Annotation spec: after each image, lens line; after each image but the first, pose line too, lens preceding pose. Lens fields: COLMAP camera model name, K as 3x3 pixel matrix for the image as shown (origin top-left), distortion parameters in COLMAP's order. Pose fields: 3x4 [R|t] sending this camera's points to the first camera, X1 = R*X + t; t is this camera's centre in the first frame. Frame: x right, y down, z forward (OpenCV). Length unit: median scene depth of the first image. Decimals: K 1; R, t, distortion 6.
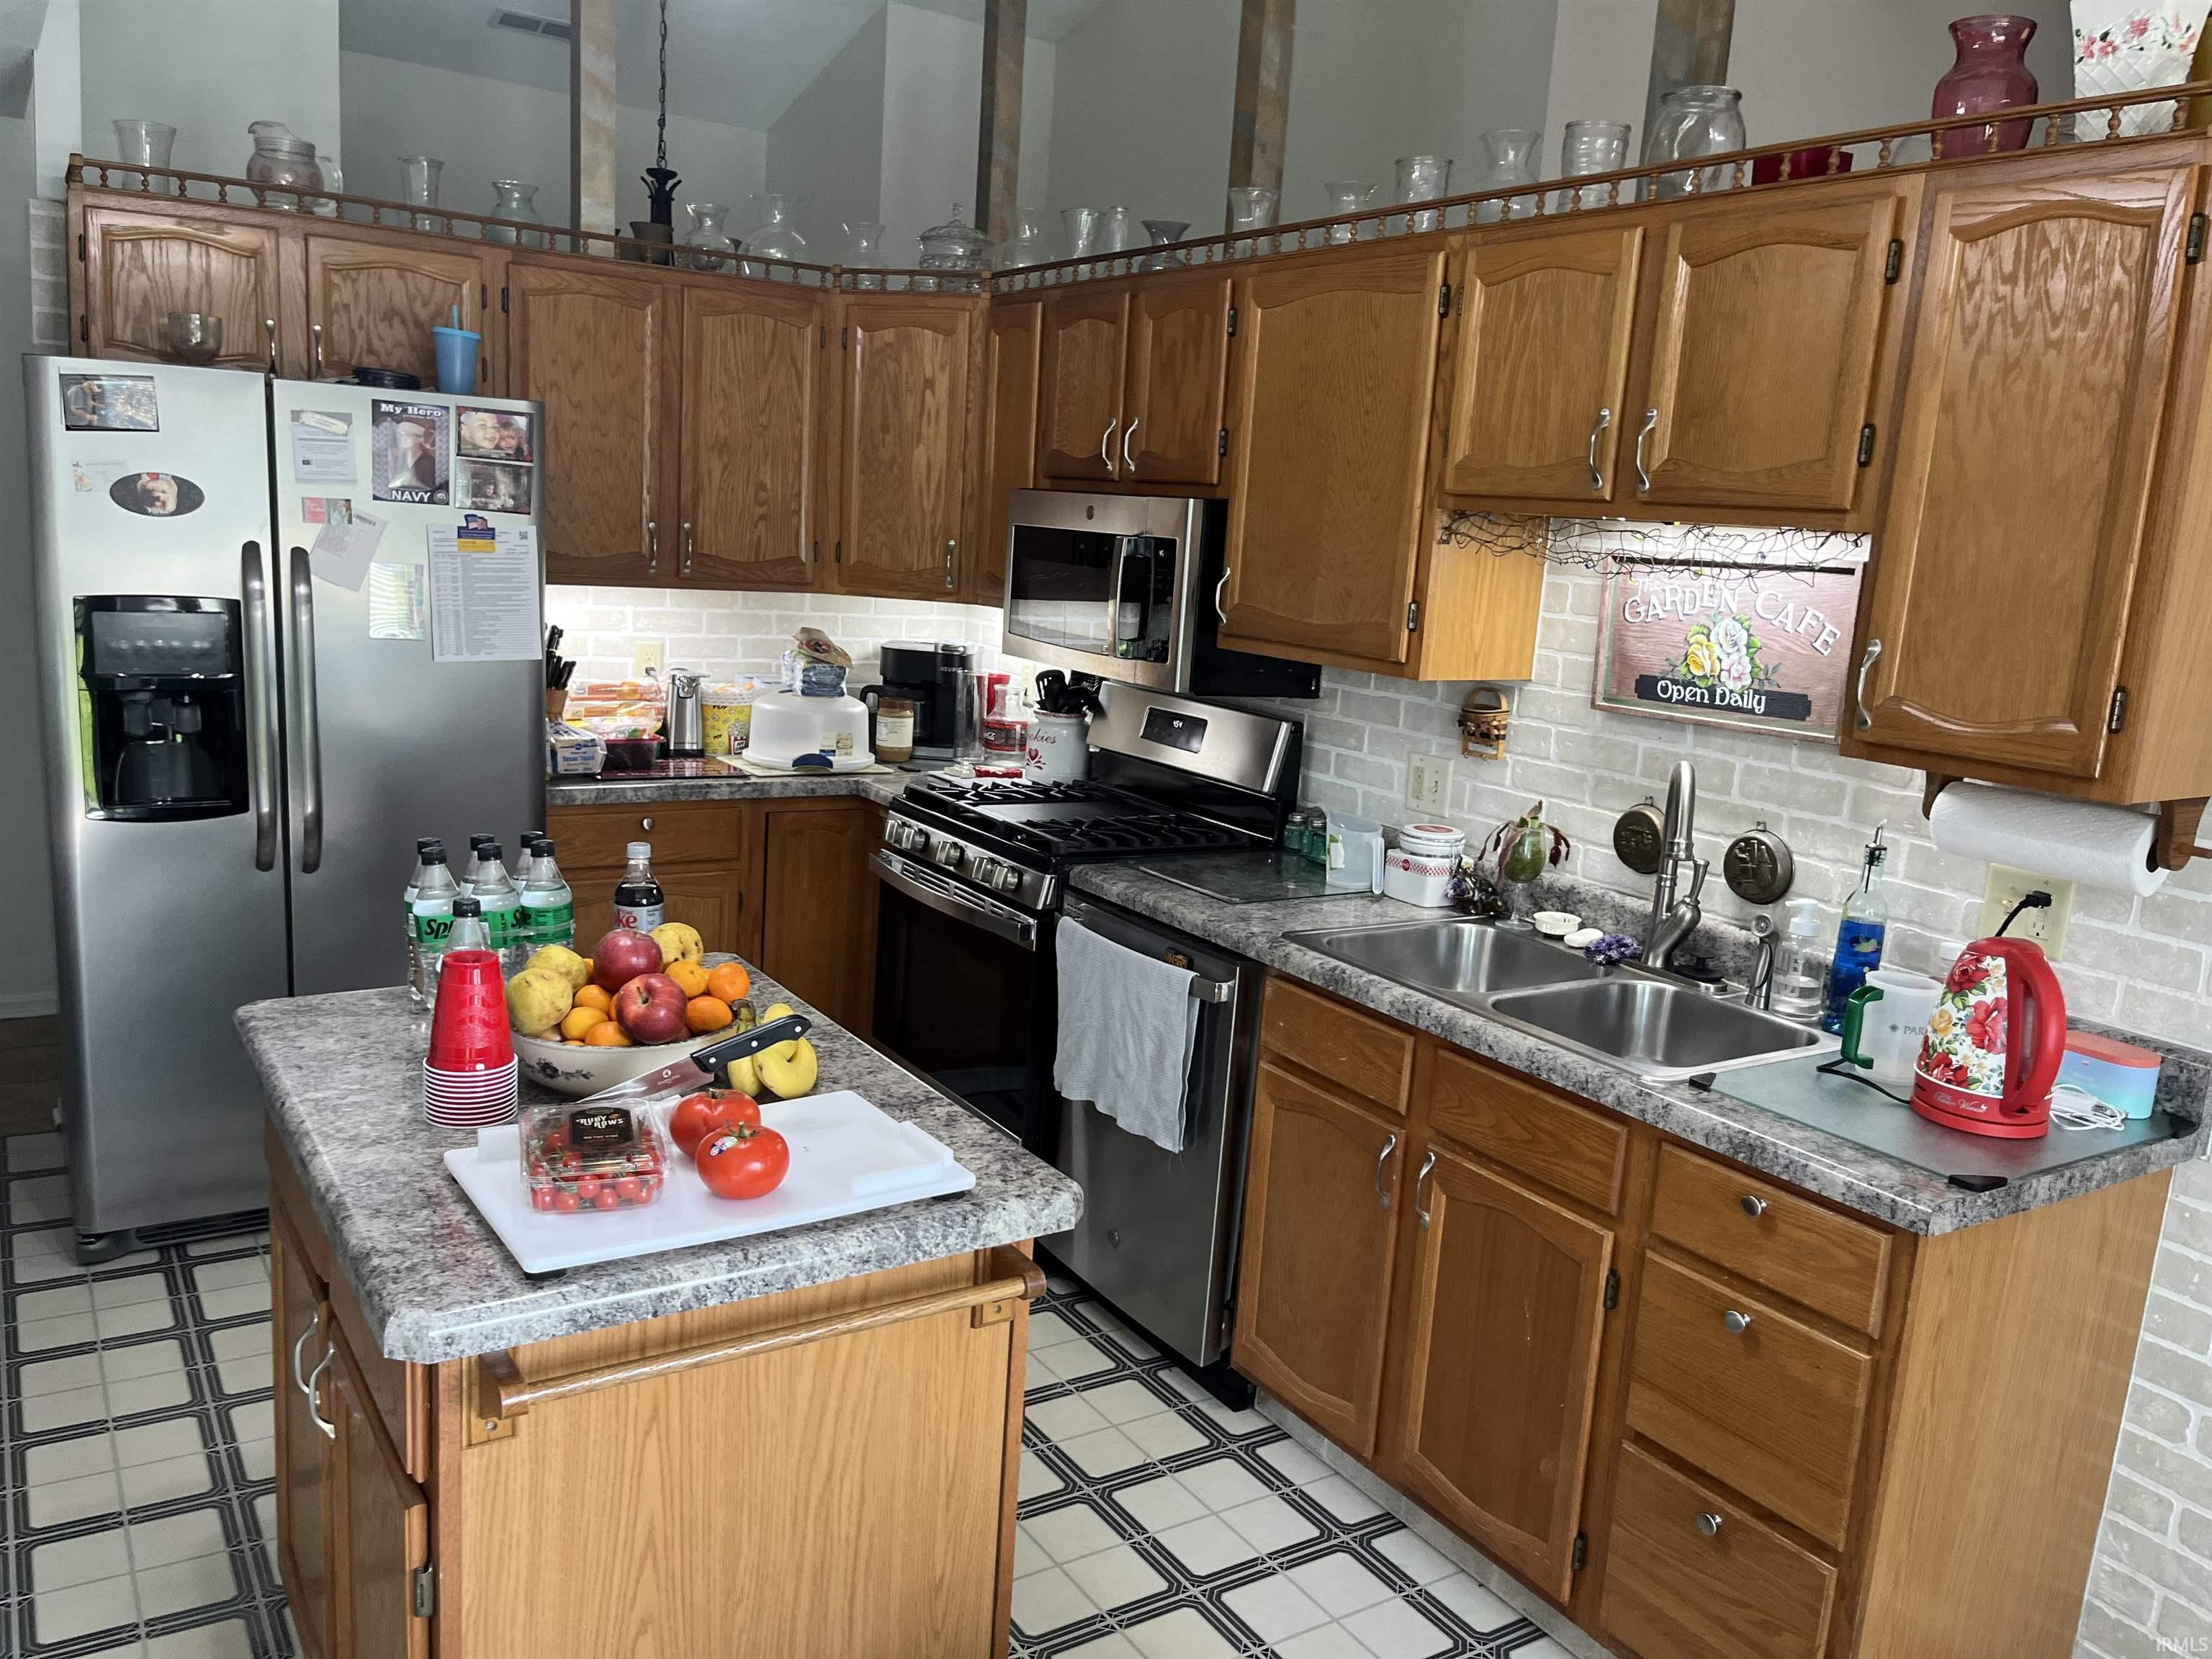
lens RADIAL K [[1713.4, 0, 1100.5], [0, 1713.4, 840.8], [0, 0, 1]] dist [0.068578, -0.096148]
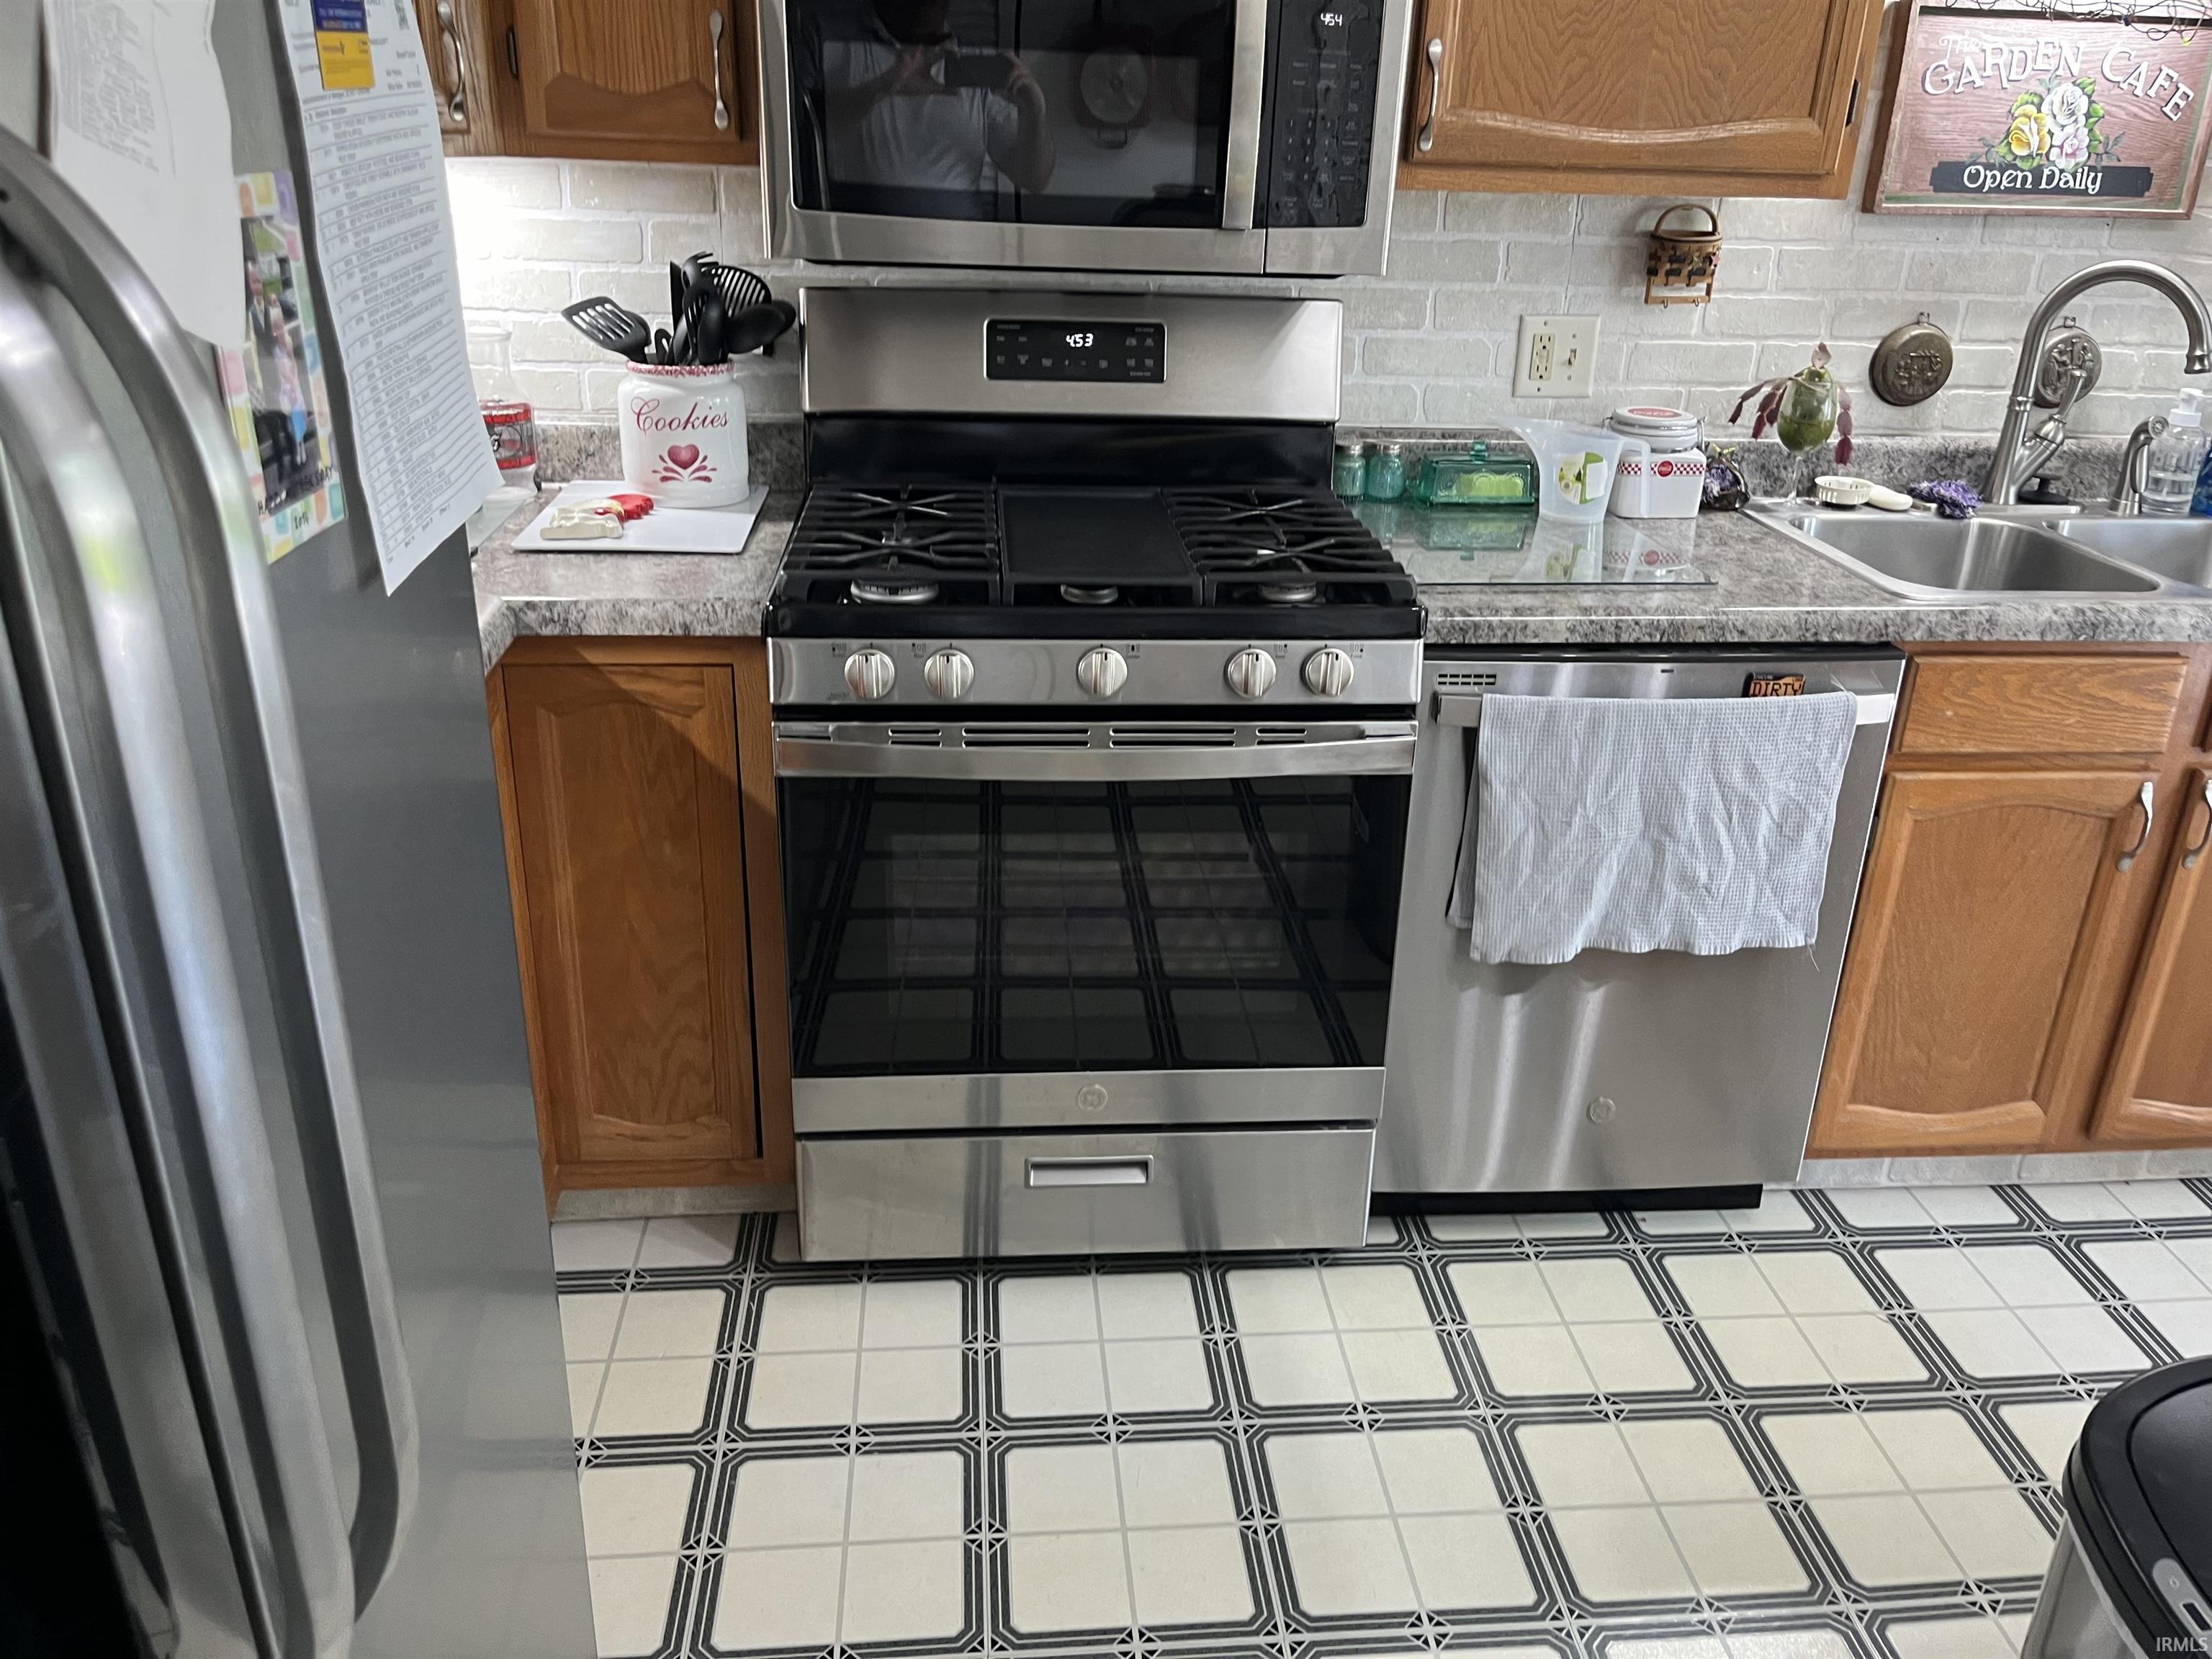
lens RADIAL K [[1713.4, 0, 1102.8], [0, 1713.4, 825.7], [0, 0, 1]] dist [0.068578, -0.096148]
pose [[0.449854, -0.397602, 0.799715, -0.674819], [0.164569, 0.917005, 0.363343, -0.178268], [-0.877809, -0.031843, 0.477952, 0.979058]]
